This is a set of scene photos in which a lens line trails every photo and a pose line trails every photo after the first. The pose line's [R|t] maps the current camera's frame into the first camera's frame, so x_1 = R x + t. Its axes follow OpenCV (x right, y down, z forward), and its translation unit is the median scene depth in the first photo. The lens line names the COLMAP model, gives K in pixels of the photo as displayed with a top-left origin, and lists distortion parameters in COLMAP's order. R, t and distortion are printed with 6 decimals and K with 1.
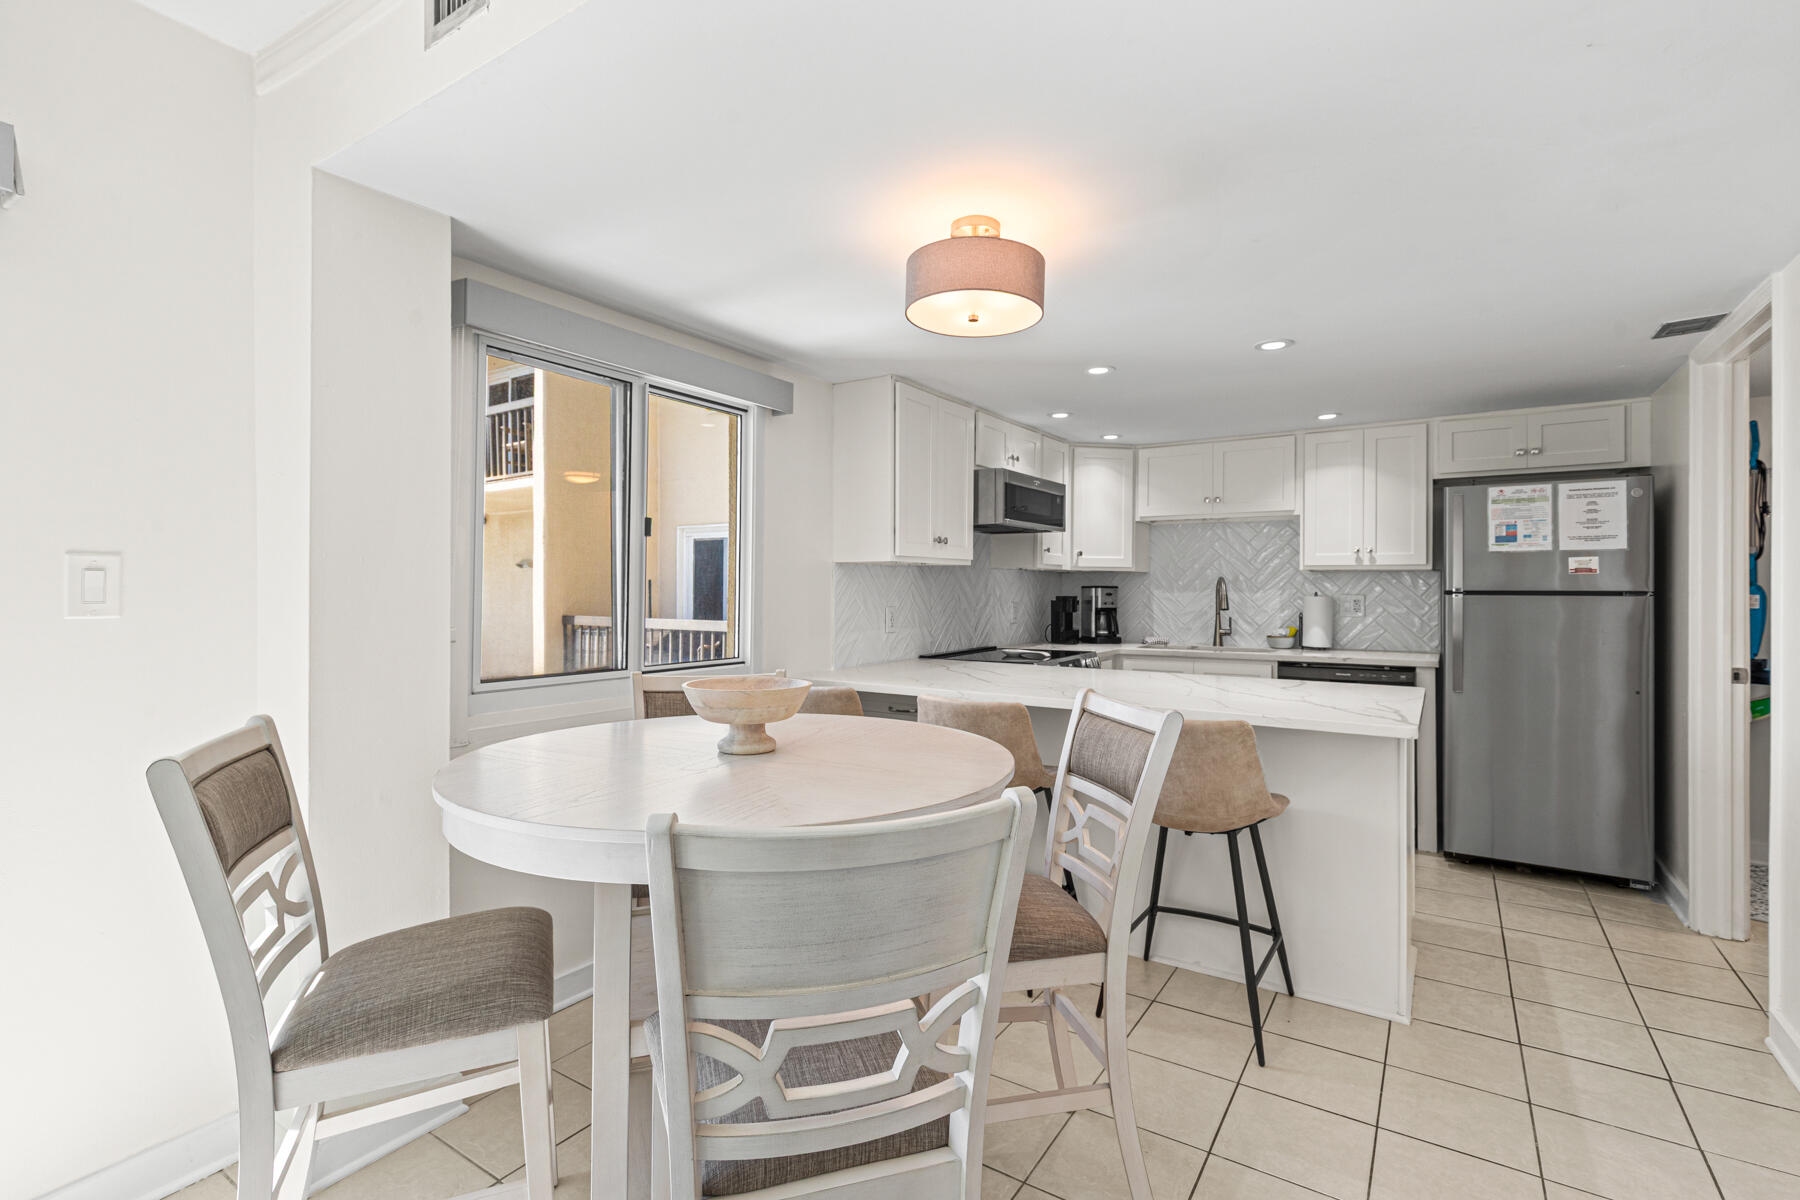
lens RADIAL K [[819.7, 0, 900.8], [0, 819.7, 589.5], [0, 0, 1]] dist [0.004456, -0.000807]
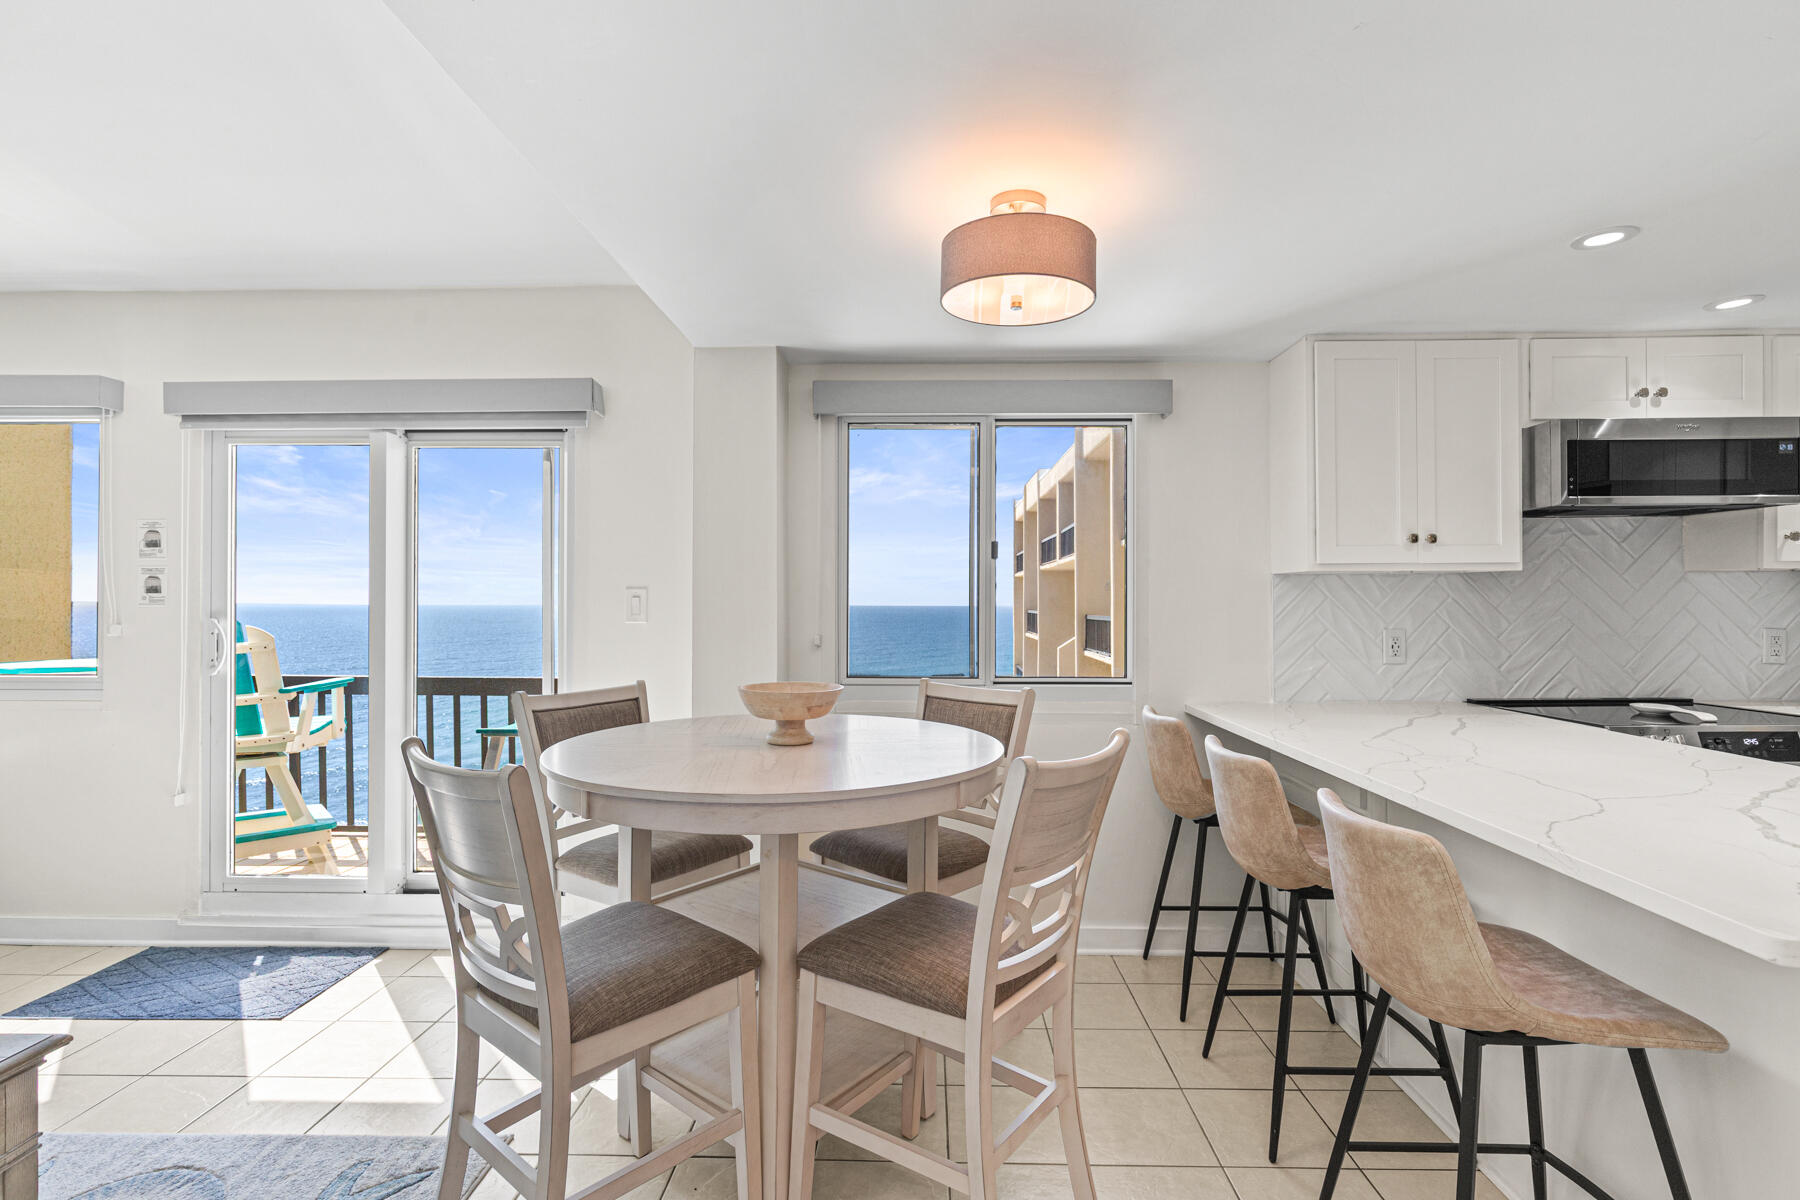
lens RADIAL K [[848.0, 0, 909.0], [0, 848.0, 594.7], [0, 0, 1]] dist [-0.002630, 0.000452]
pose [[0.529792, -0.010864, -0.848058, 0.406626], [0.001691, 0.999929, -0.011753, -0.002334], [0.848126, 0.004793, 0.529773, 0.207090]]
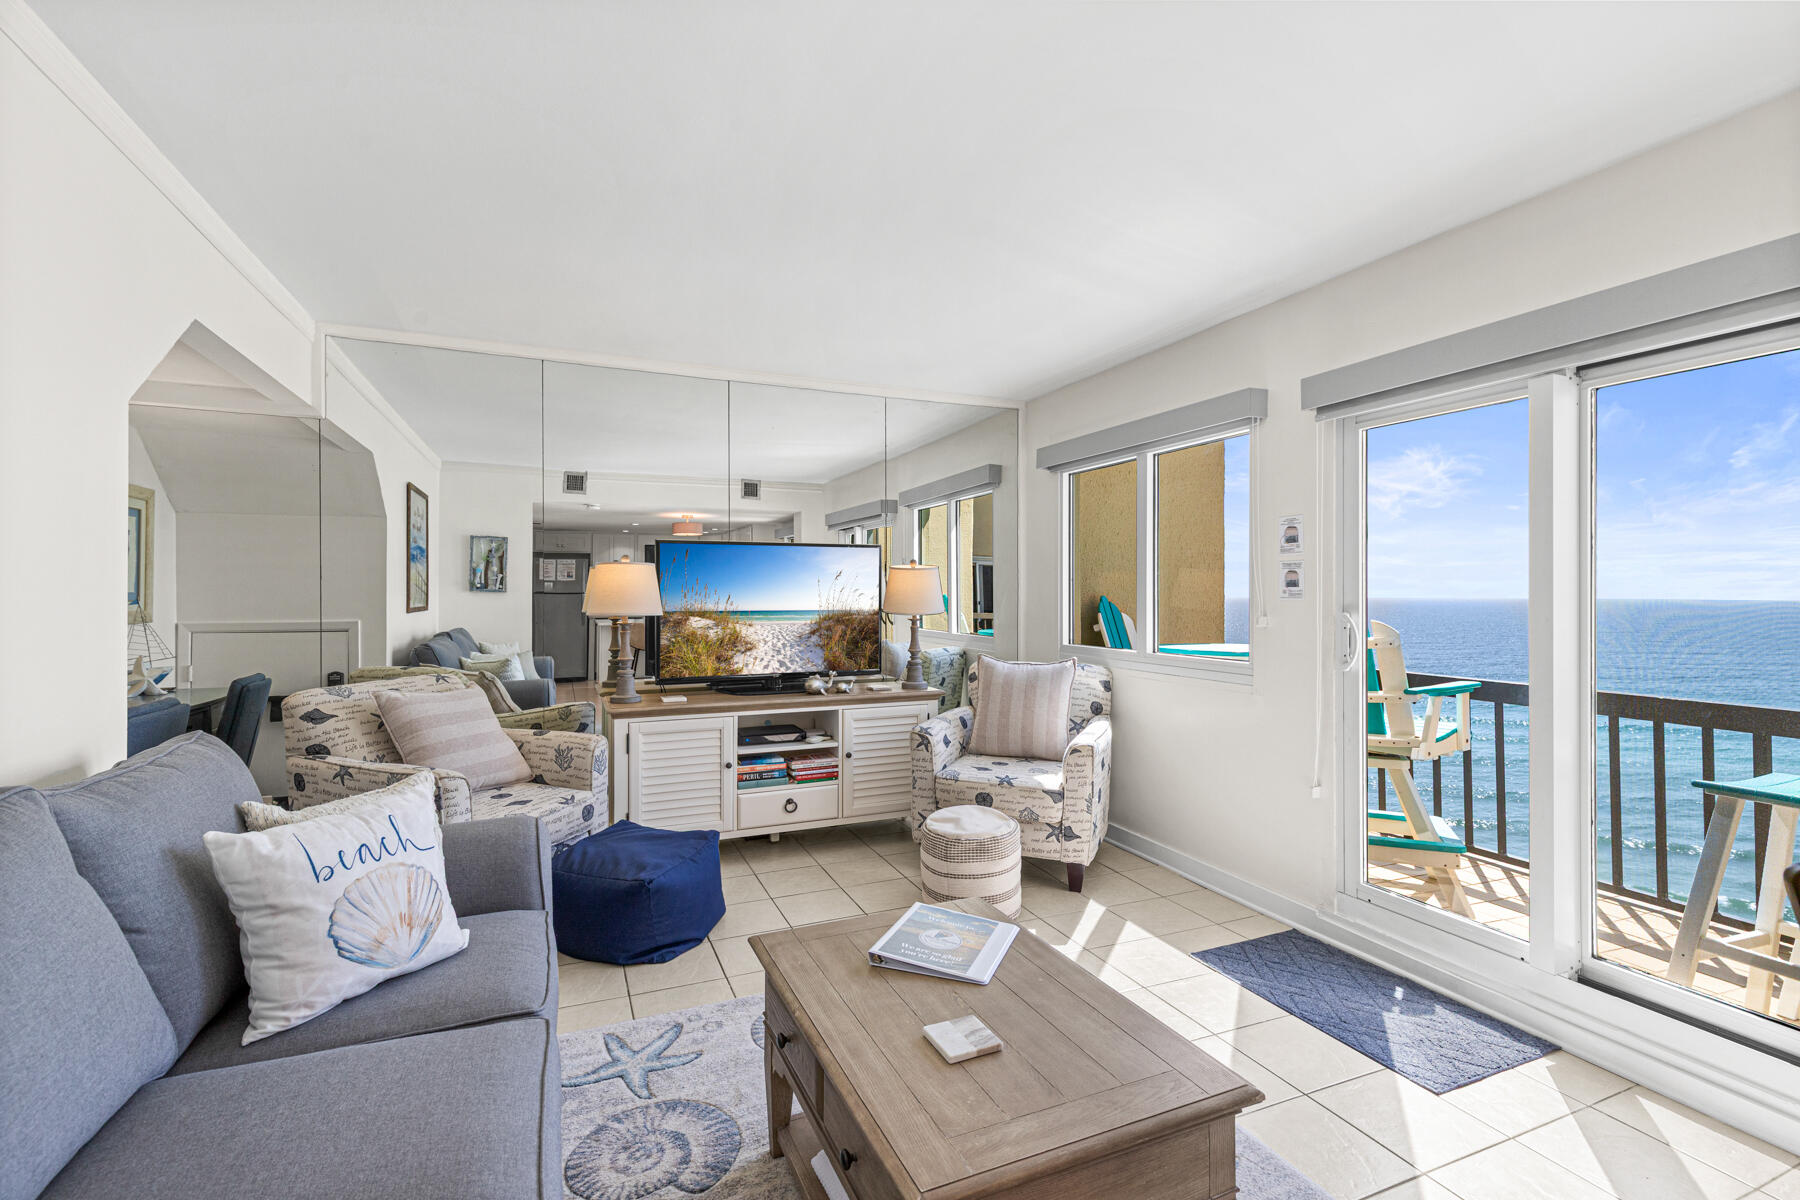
lens RADIAL K [[819.7, 0, 892.3], [0, 819.7, 593.3], [0, 0, 1]] dist [0.004456, -0.000807]
pose [[-0.560923, -0.005261, -0.827851, 0.230853], [-0.001890, 0.999985, -0.005074, -0.003293], [0.827866, -0.001281, -0.560925, 0.149911]]
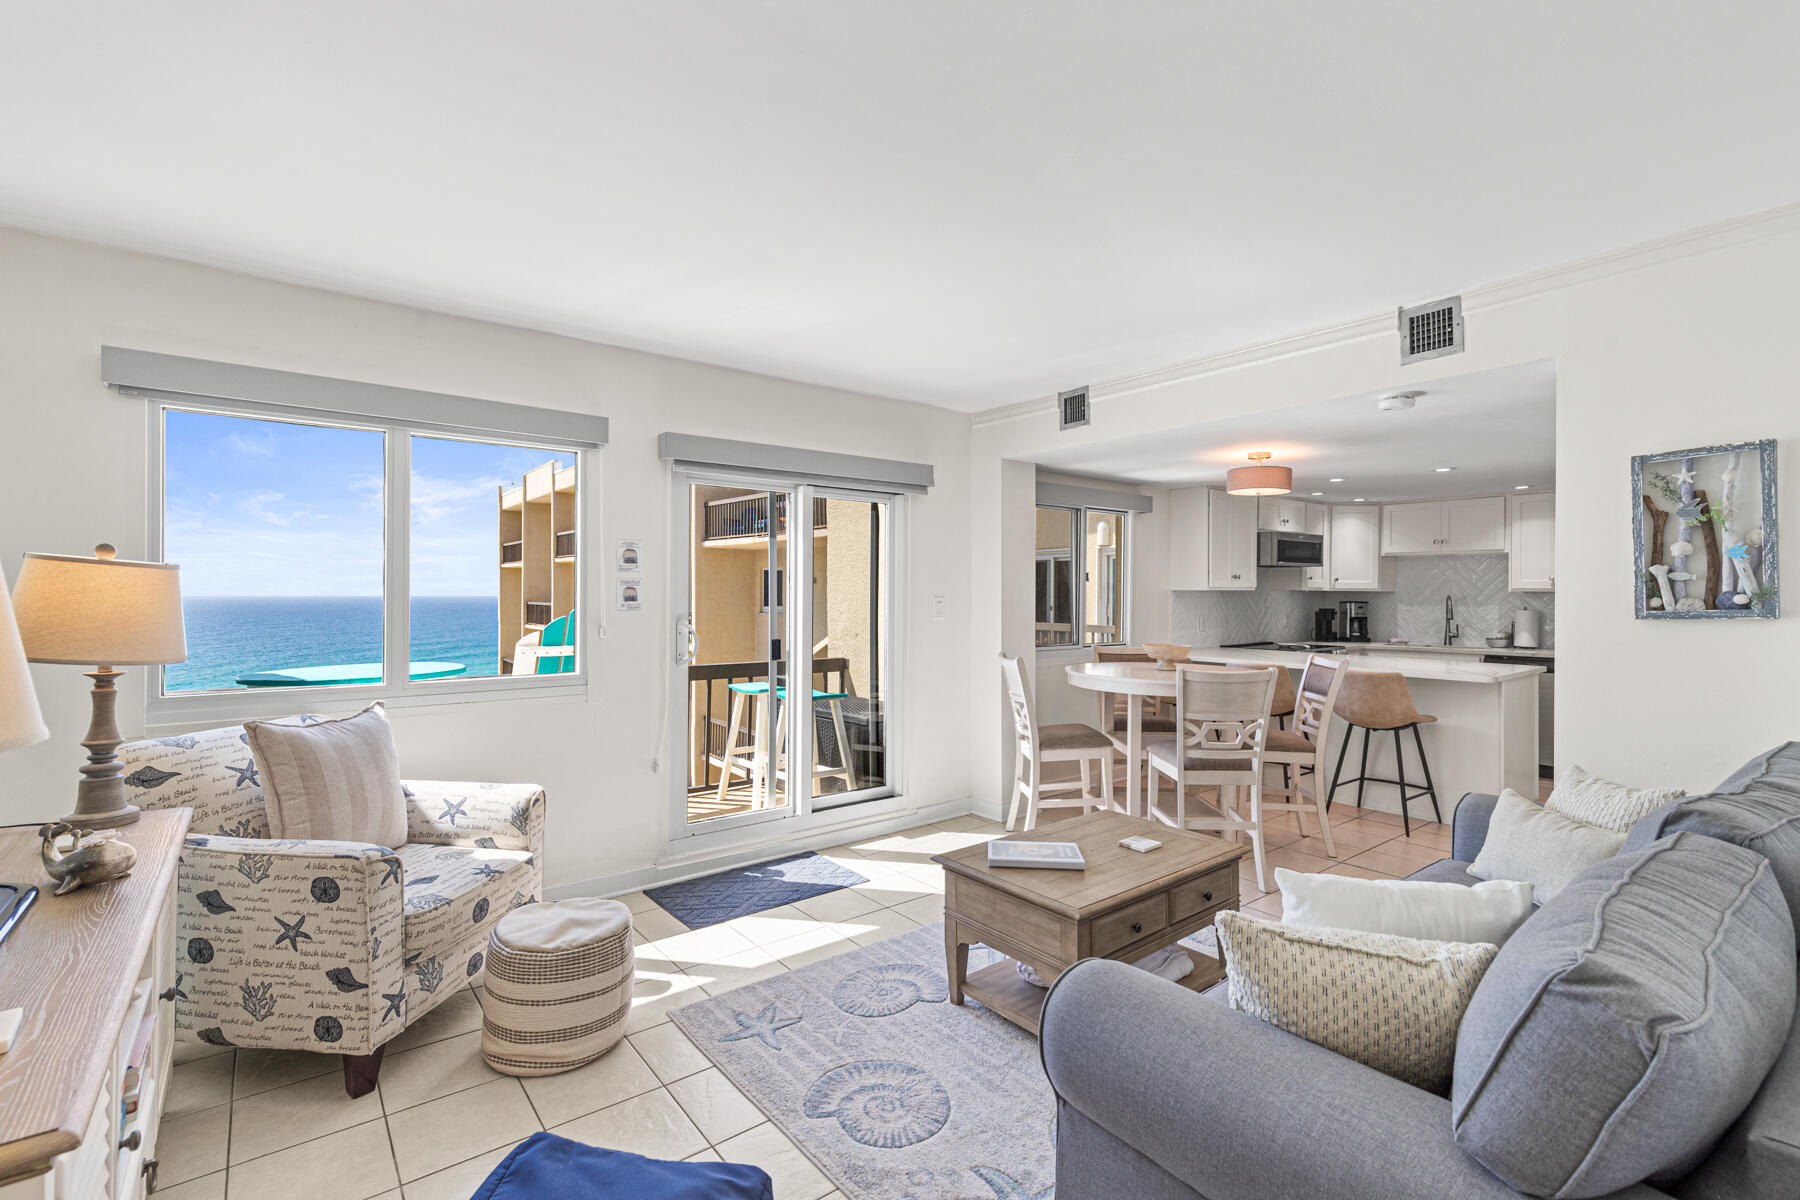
lens RADIAL K [[819.7, 0, 892.8], [0, 819.7, 594.6], [0, 0, 1]] dist [0.004456, -0.000807]
pose [[0.947525, 0.000447, -0.319680, -0.075994], [0.000063, 0.999999, 0.001583, -0.024017], [0.319681, -0.001520, 0.947524, -0.777122]]
